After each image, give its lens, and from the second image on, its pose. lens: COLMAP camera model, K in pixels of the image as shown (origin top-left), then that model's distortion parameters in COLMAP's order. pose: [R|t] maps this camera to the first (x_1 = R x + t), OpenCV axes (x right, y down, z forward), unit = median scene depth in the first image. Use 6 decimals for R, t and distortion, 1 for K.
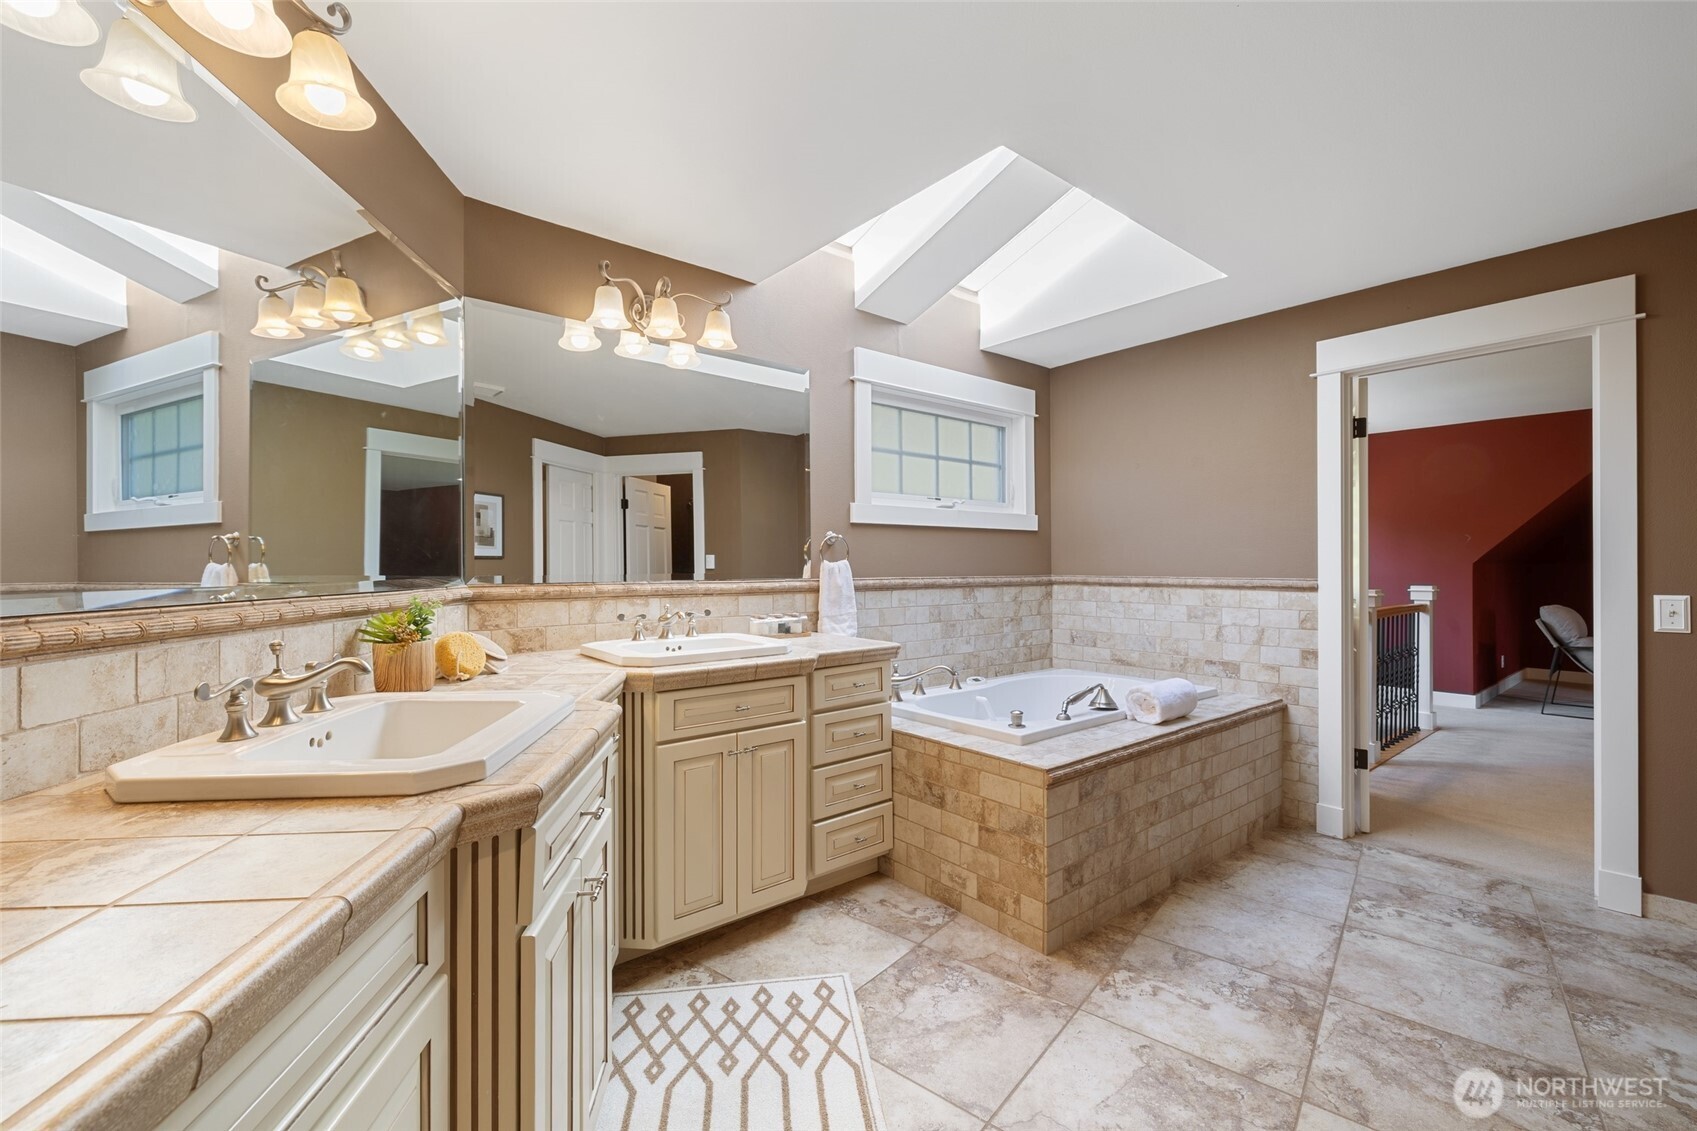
lens RADIAL K [[716.8, 0, 834.5], [0, 716.8, 565.4], [0, 0, 1]] dist [-0.002718, 0.000906]
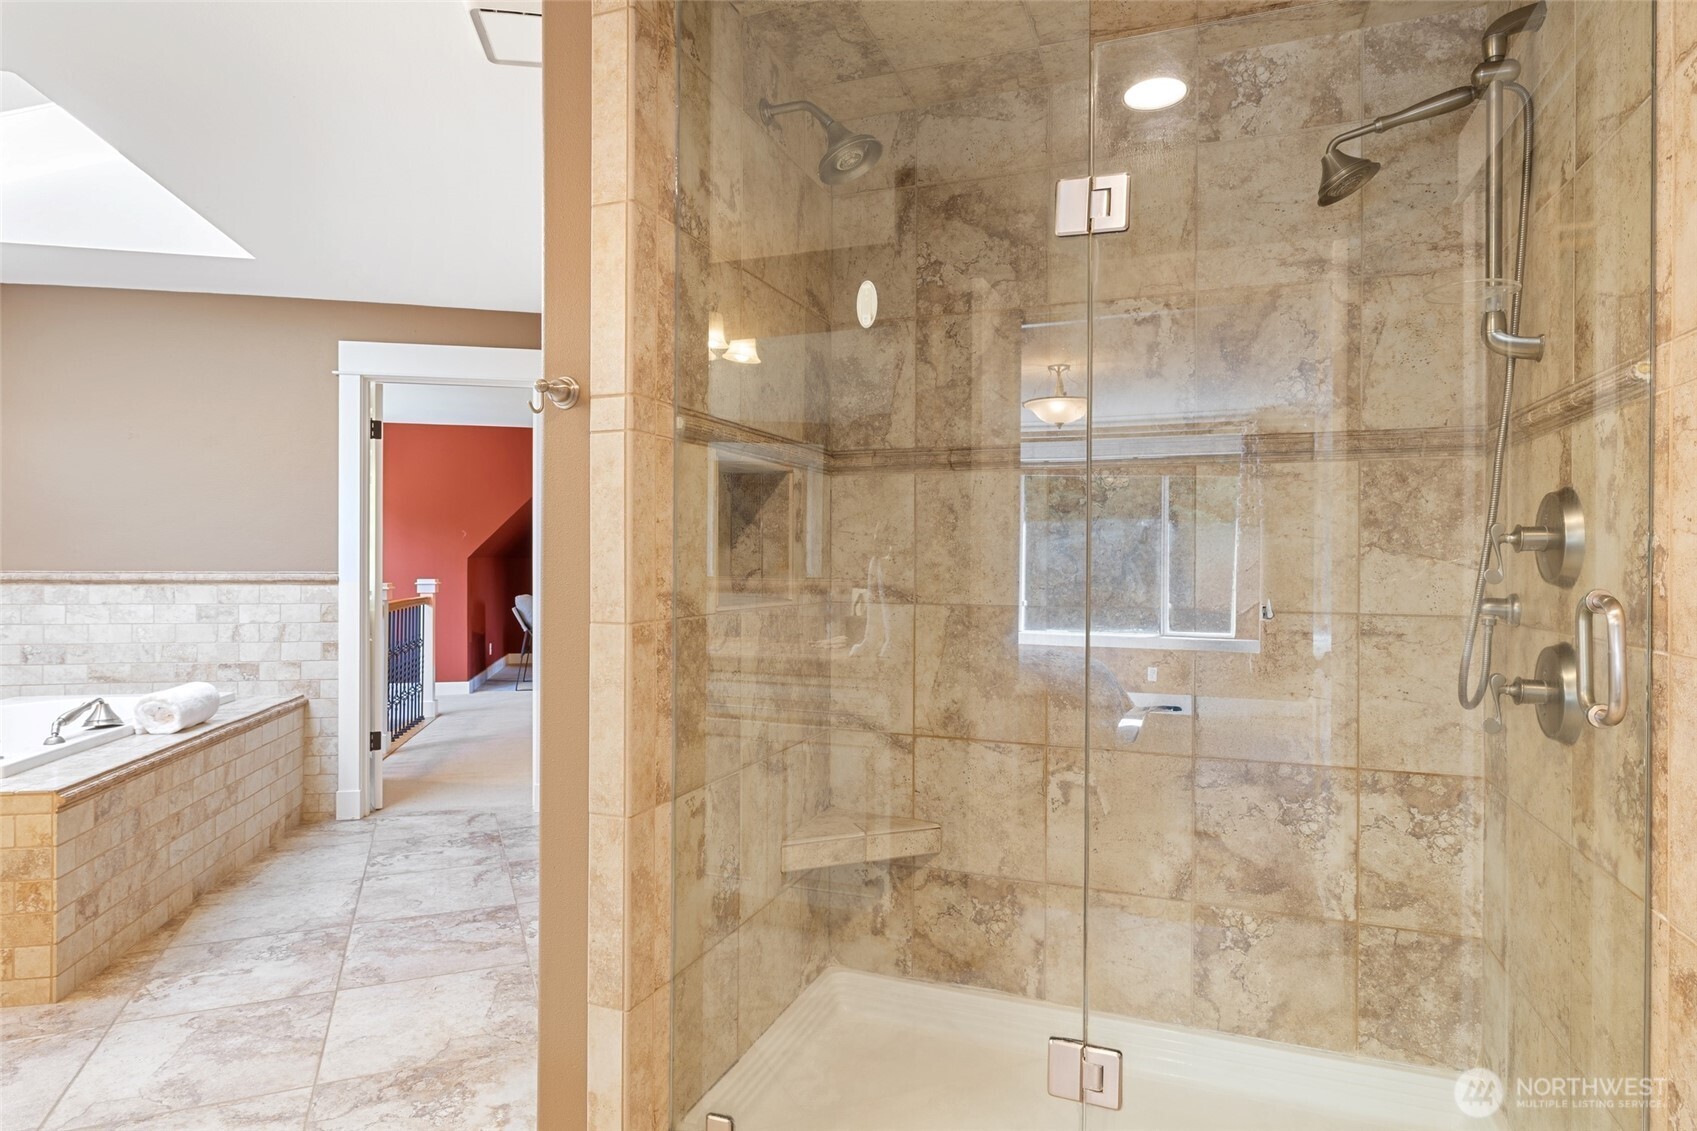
lens RADIAL K [[951.9, 0, 844.7], [0, 951.9, 557.4], [0, 0, 1]] dist [0.004534, -0.003328]
pose [[0.455734, 0.005431, 0.890100, -0.221238], [-0.003136, 0.999985, -0.004496, 0.002140], [-0.890111, -0.000742, 0.455744, -0.281895]]
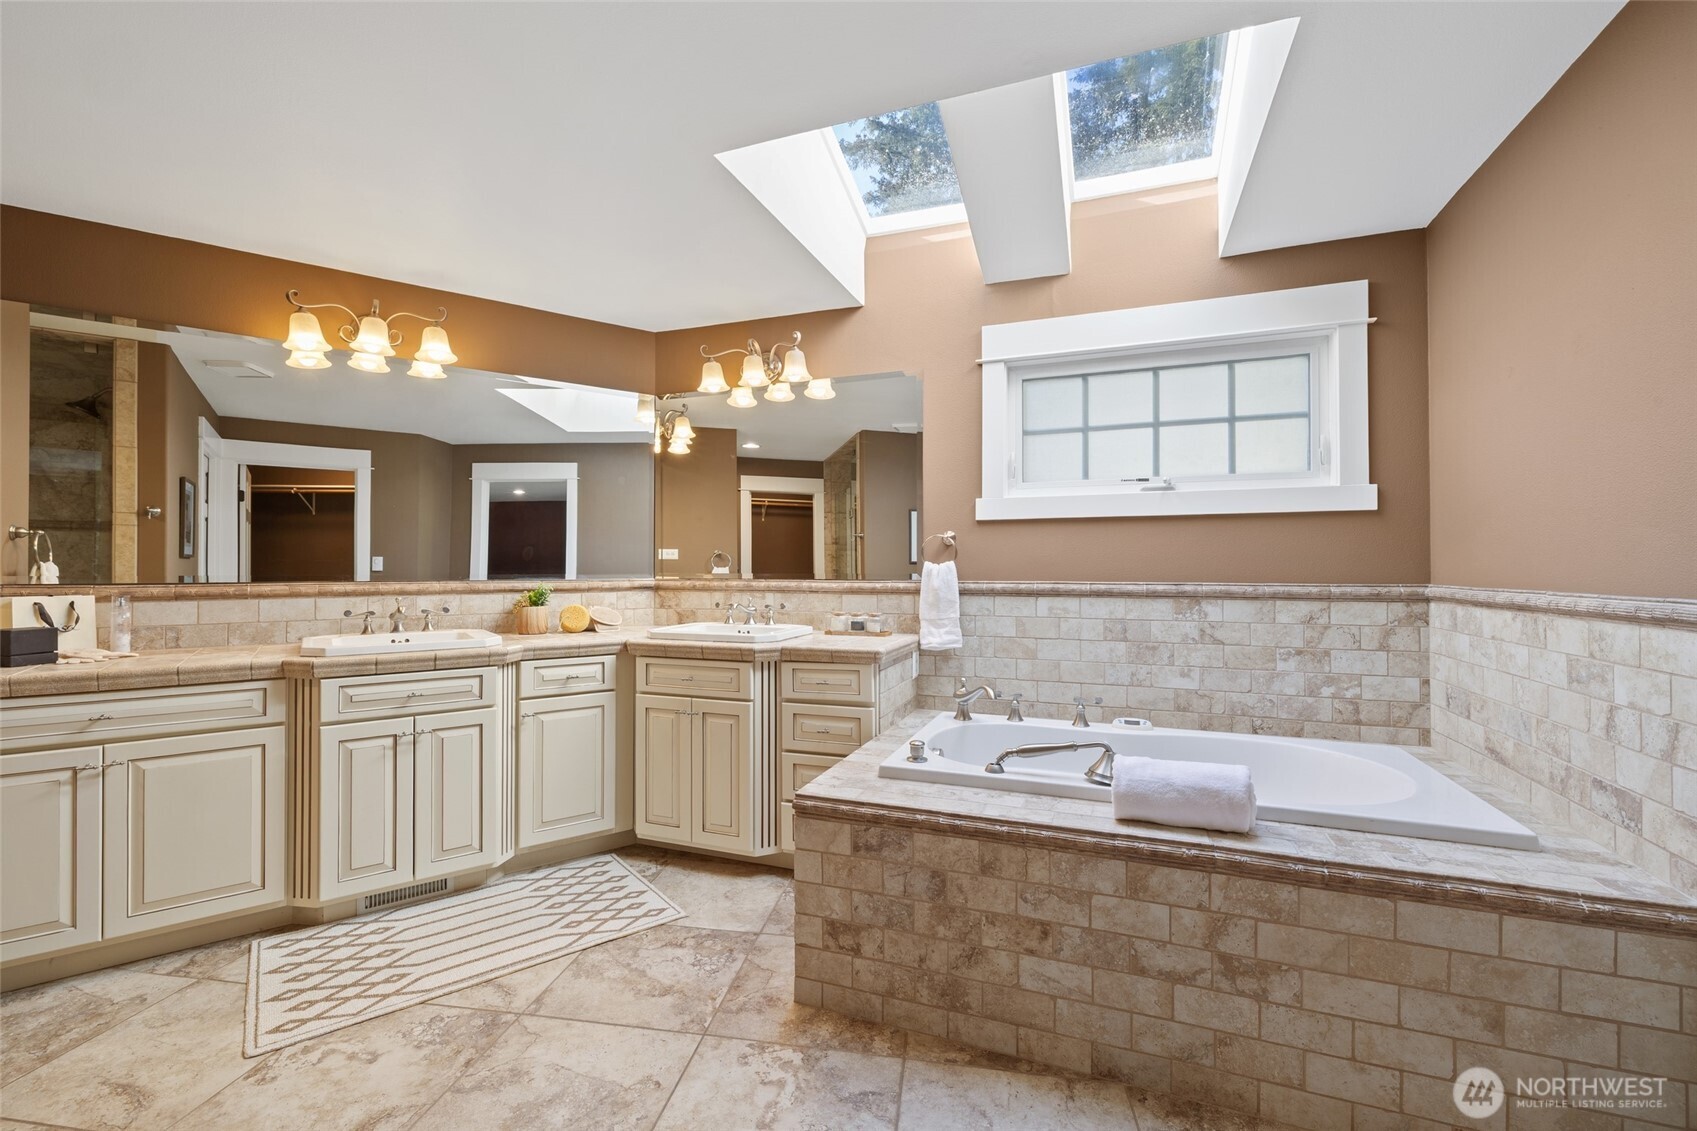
lens RADIAL K [[716.8, 0, 839.9], [0, 716.8, 559.7], [0, 0, 1]] dist [-0.002718, 0.000906]
pose [[0.500164, -0.007544, -0.865898, 0.805256], [-0.002431, 0.999946, -0.010117, 0.000425], [0.865927, 0.007165, 0.500119, 0.434796]]
